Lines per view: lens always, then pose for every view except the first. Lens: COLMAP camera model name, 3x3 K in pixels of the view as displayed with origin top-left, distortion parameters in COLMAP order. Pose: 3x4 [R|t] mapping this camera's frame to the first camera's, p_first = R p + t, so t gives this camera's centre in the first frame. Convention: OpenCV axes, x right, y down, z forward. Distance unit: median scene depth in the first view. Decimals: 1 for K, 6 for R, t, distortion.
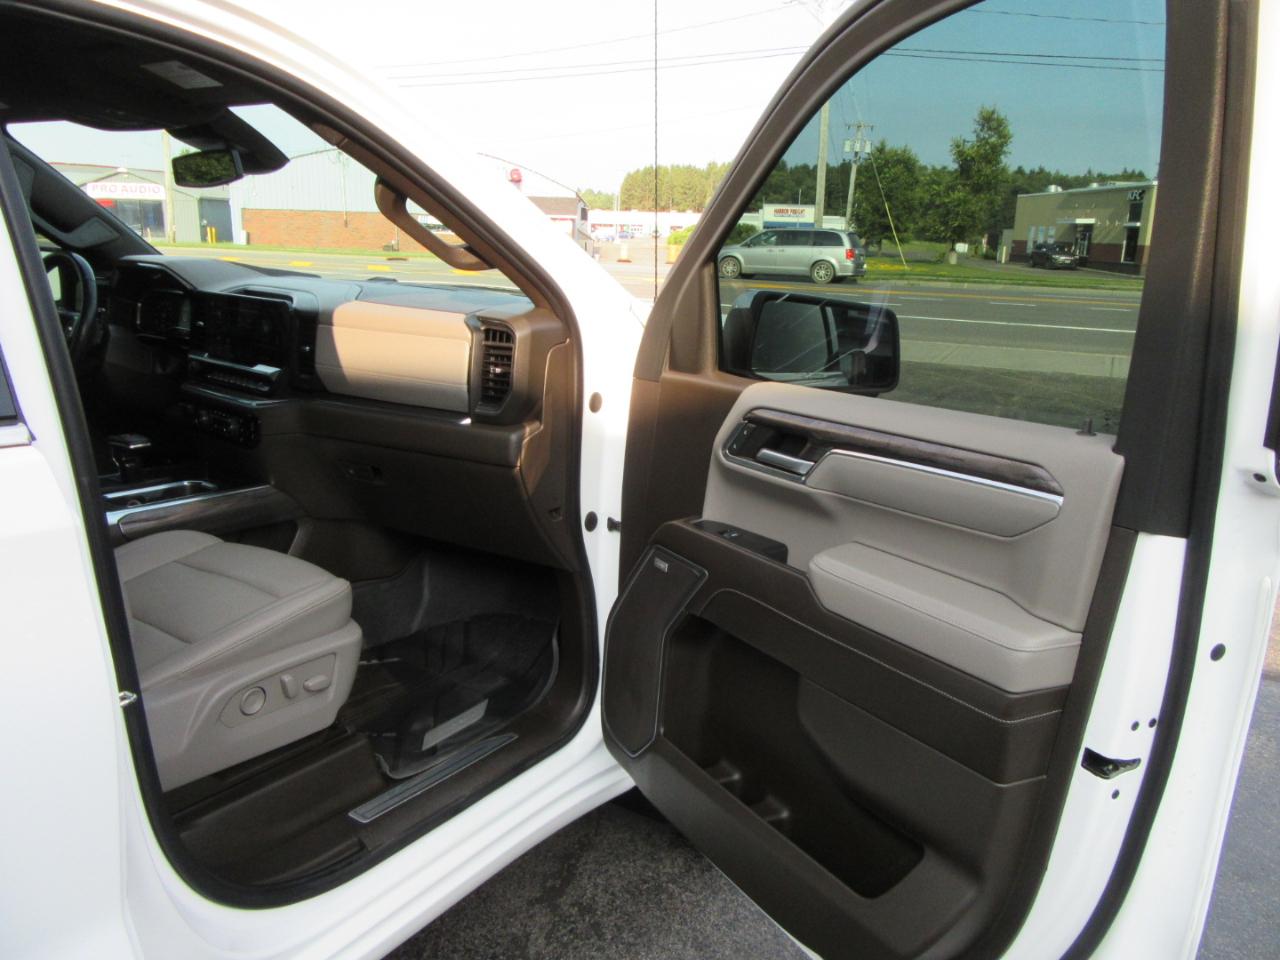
lens RADIAL K [[945.4, 0, 637.3], [0, 945.4, 482.4], [0, 0, 1]] dist [0.002669, -0.005483]
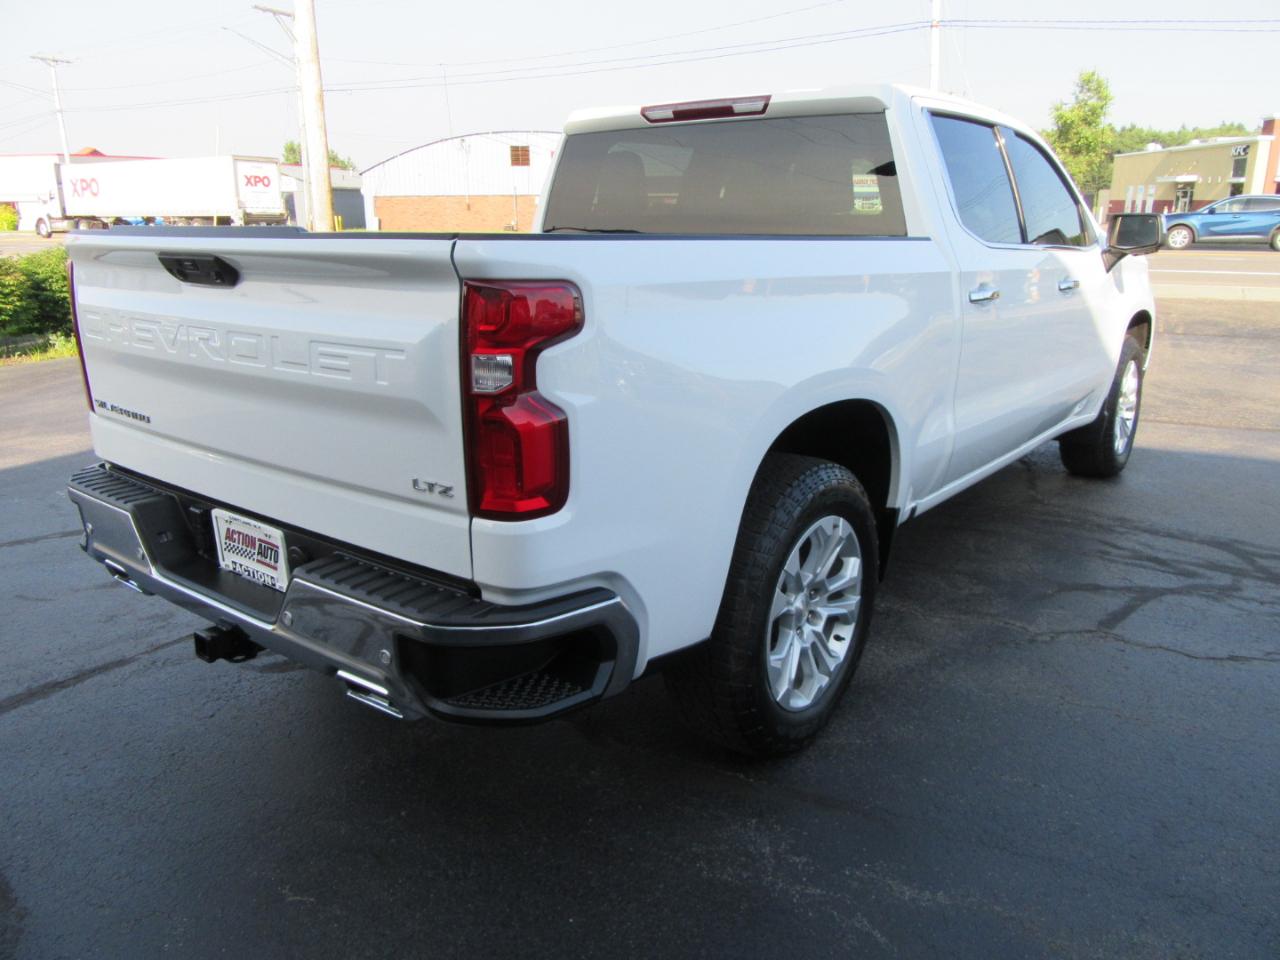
lens RADIAL K [[945.4, 0, 644.2], [0, 945.4, 479.5], [0, 0, 1]] dist [0.002669, -0.005483]
pose [[0.997195, -0.014444, -0.073436, -0.028054], [0.015997, 0.999660, 0.020605, 0.011511], [0.073114, -0.021722, 0.997087, -0.044283]]
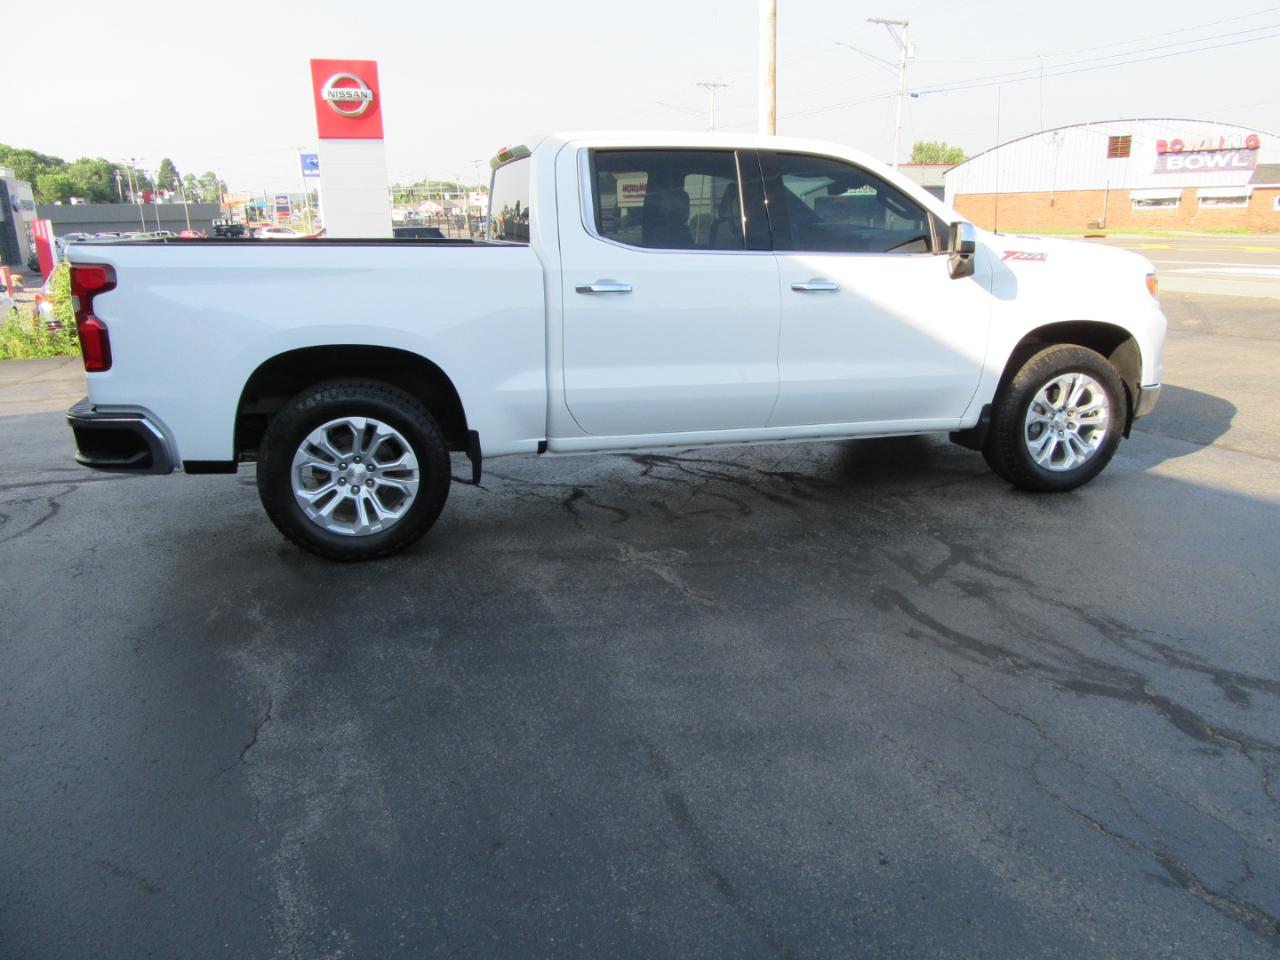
lens RADIAL K [[945.4, 0, 642.2], [0, 945.4, 479.3], [0, 0, 1]] dist [0.002669, -0.005483]
pose [[0.765069, 0.131568, -0.630365, 0.026571], [-0.123360, 0.990720, 0.057059, 0.012107], [0.632023, 0.034107, 0.774199, -0.041927]]
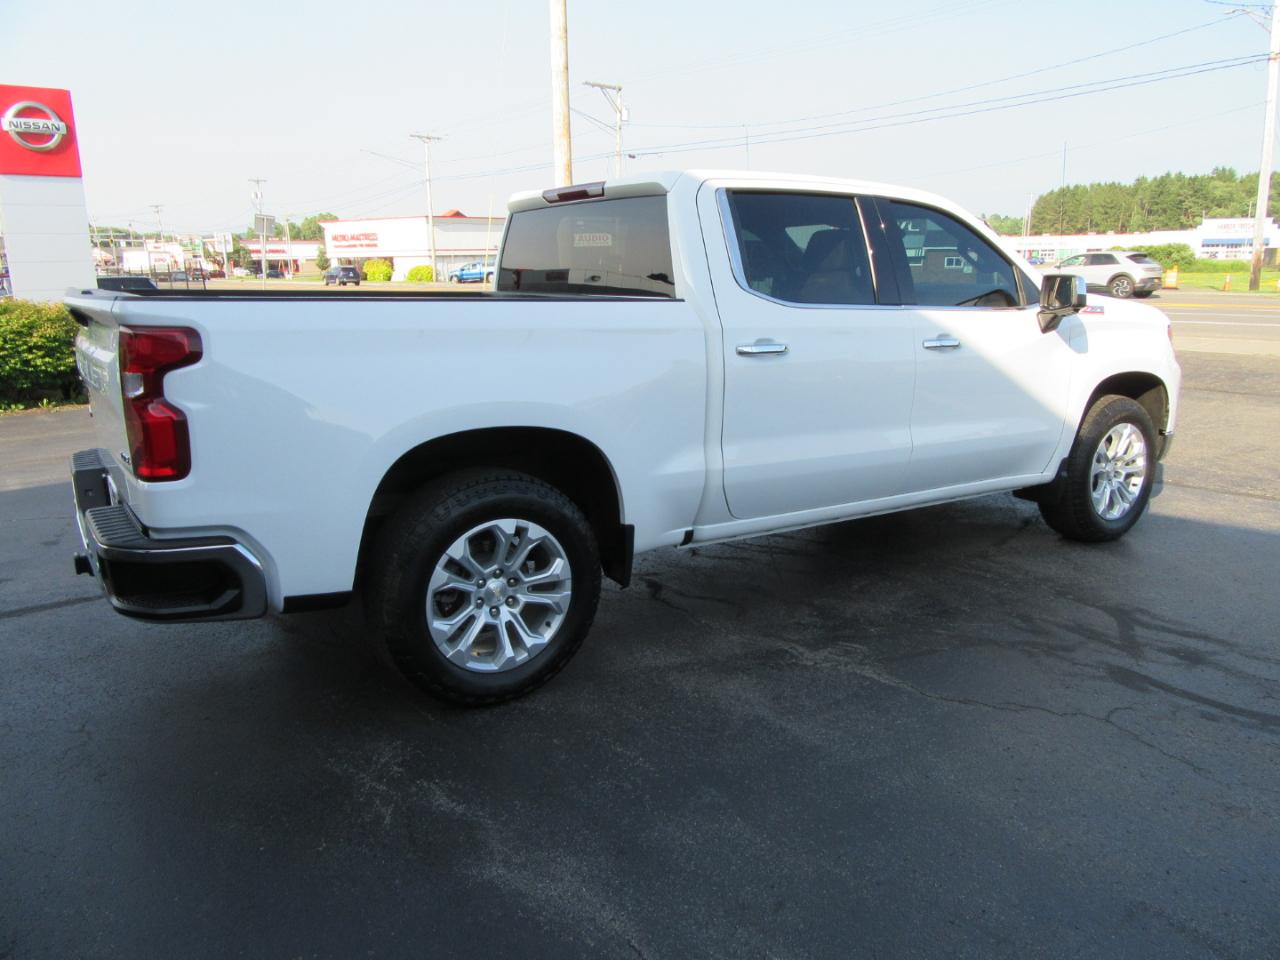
lens RADIAL K [[945.4, 0, 642.4], [0, 945.4, 478.1], [0, 0, 1]] dist [0.002669, -0.005483]
pose [[0.922319, 0.049434, -0.383255, -0.000758], [-0.063534, 0.997686, -0.024211, 0.012535], [0.381171, 0.046680, 0.923325, -0.047346]]
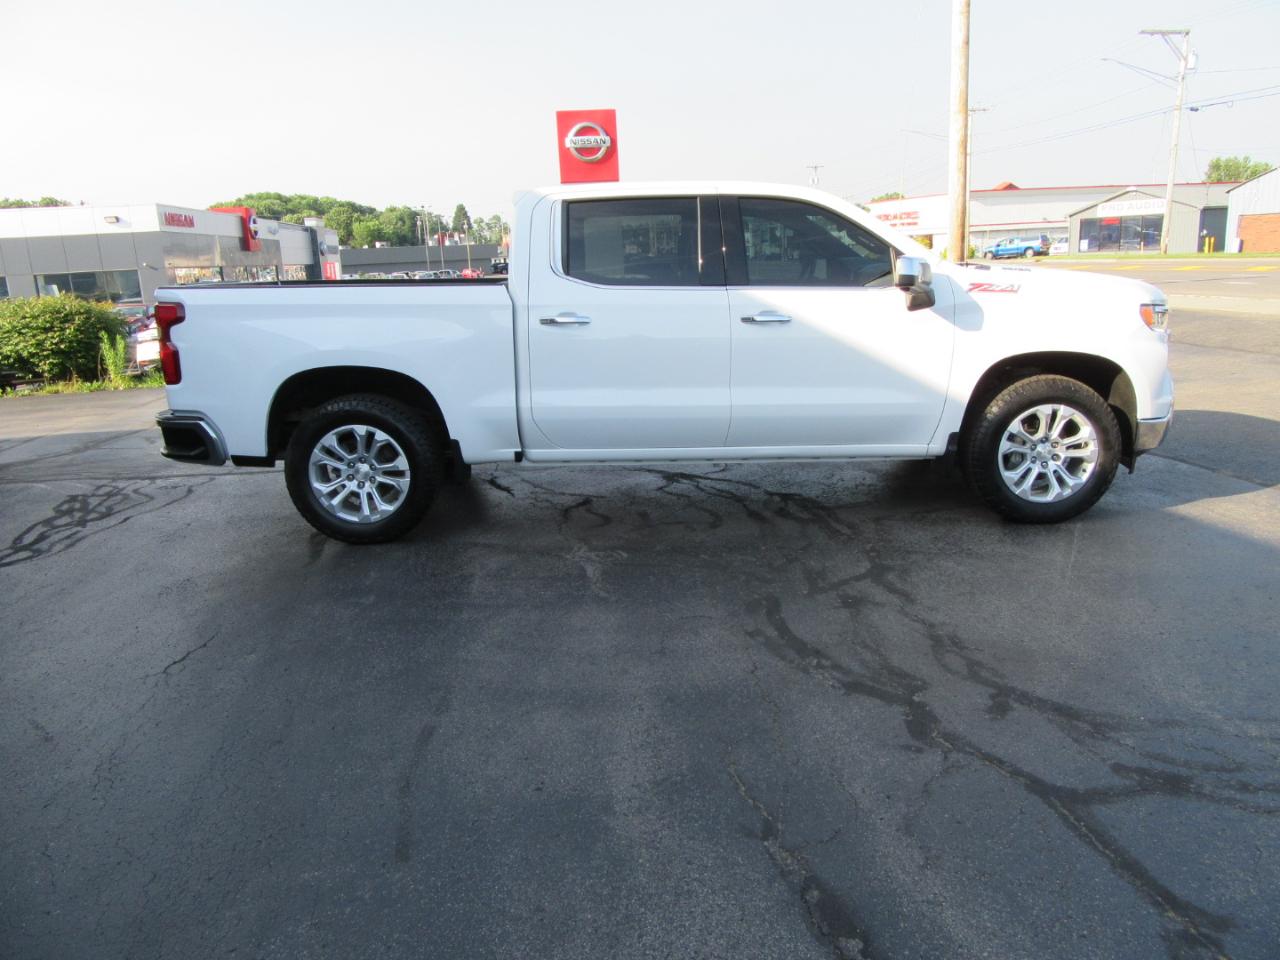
lens RADIAL K [[945.4, 0, 640.0], [0, 945.4, 479.0], [0, 0, 1]] dist [0.002669, -0.005483]
pose [[0.566687, 0.139207, -0.812088, 0.046328], [-0.154116, 0.986137, 0.061498, 0.010161], [0.809391, 0.090306, 0.580285, -0.032010]]
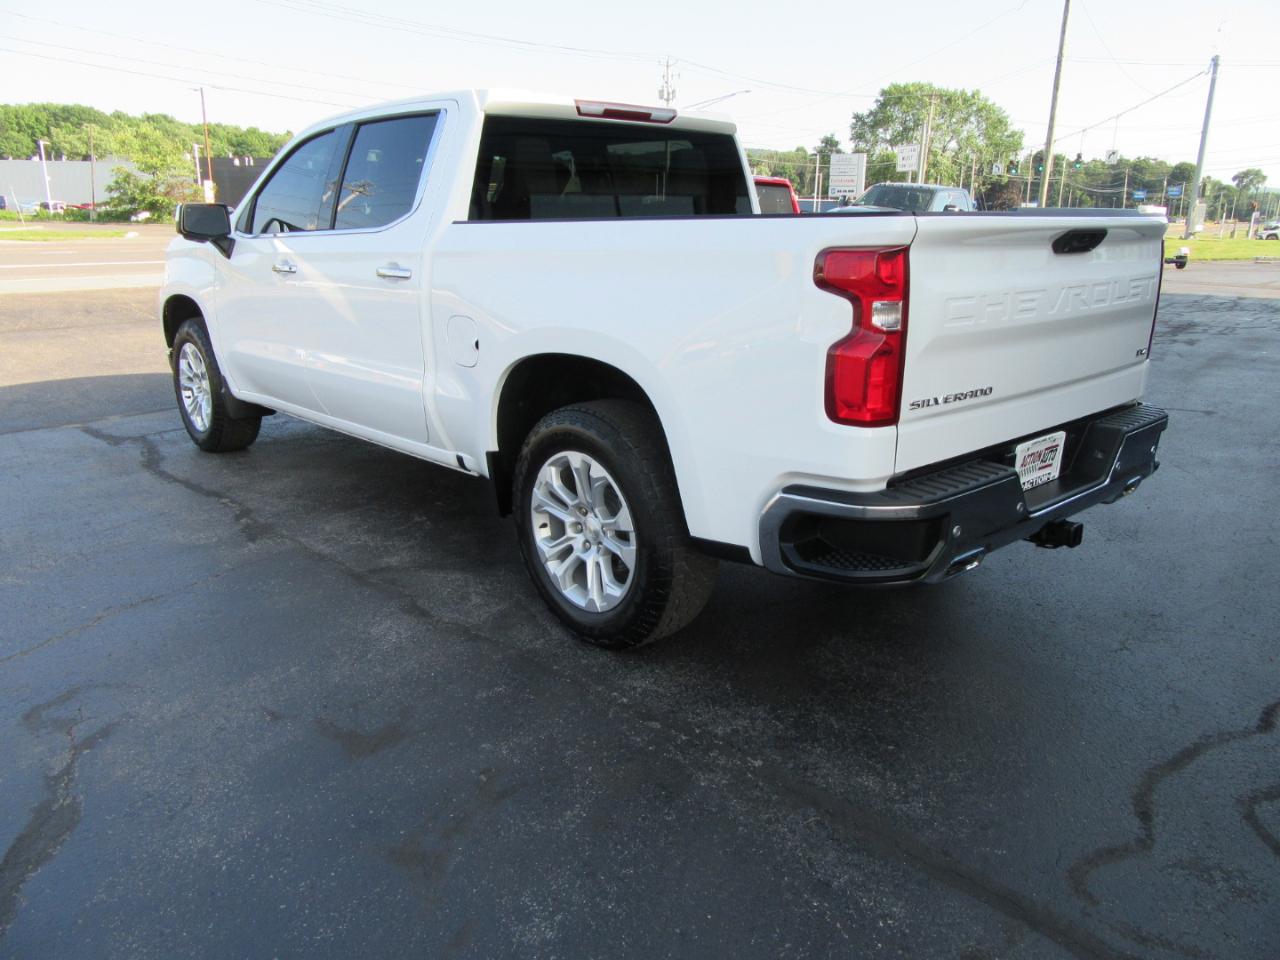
lens RADIAL K [[945.4, 0, 639.7], [0, 945.4, 477.5], [0, 0, 1]] dist [0.002669, -0.005483]
pose [[0.237705, -0.290130, 0.926996, -0.086516], [0.241704, 0.941999, 0.232846, 0.001149], [-0.940784, 0.168710, 0.294044, -0.008811]]
